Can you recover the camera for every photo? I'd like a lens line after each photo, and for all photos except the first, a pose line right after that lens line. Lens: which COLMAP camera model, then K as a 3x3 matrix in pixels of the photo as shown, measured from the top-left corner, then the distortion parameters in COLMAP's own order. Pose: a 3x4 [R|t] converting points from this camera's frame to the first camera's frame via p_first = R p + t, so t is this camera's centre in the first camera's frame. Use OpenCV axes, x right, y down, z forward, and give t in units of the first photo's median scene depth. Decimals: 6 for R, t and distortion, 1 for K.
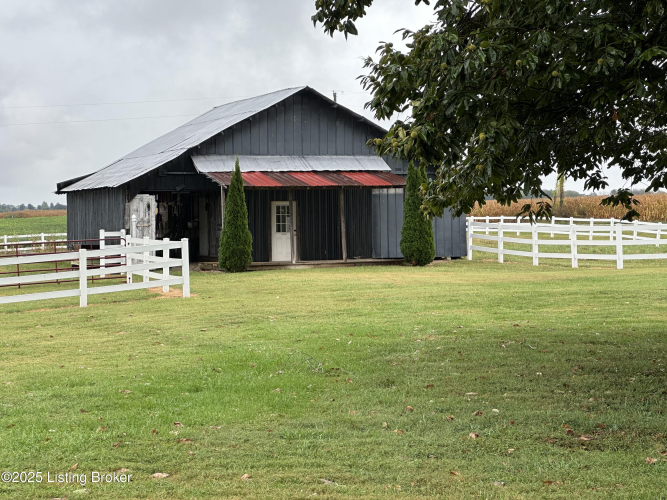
lens RADIAL K [[1496.1, 0, 333.5], [0, 1496.1, 249.6], [0, 0, 1]] dist [-0.007199, 0.000000]
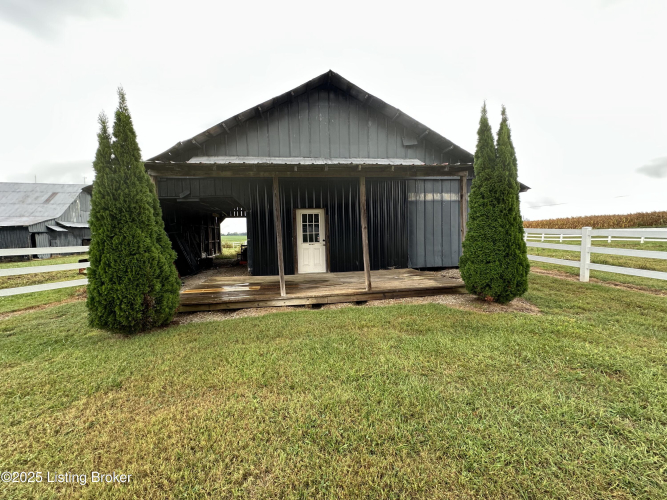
lens RADIAL K [[266.2, 0, 332.0], [0, 266.2, 253.5], [0, 0, 1]] dist [-0.000133, 0.000022]
pose [[0.973944, 0.001982, -0.226779, 0.017545], [0.010380, 0.998524, 0.053306, -0.013432], [0.226550, -0.054272, 0.972486, 0.840135]]
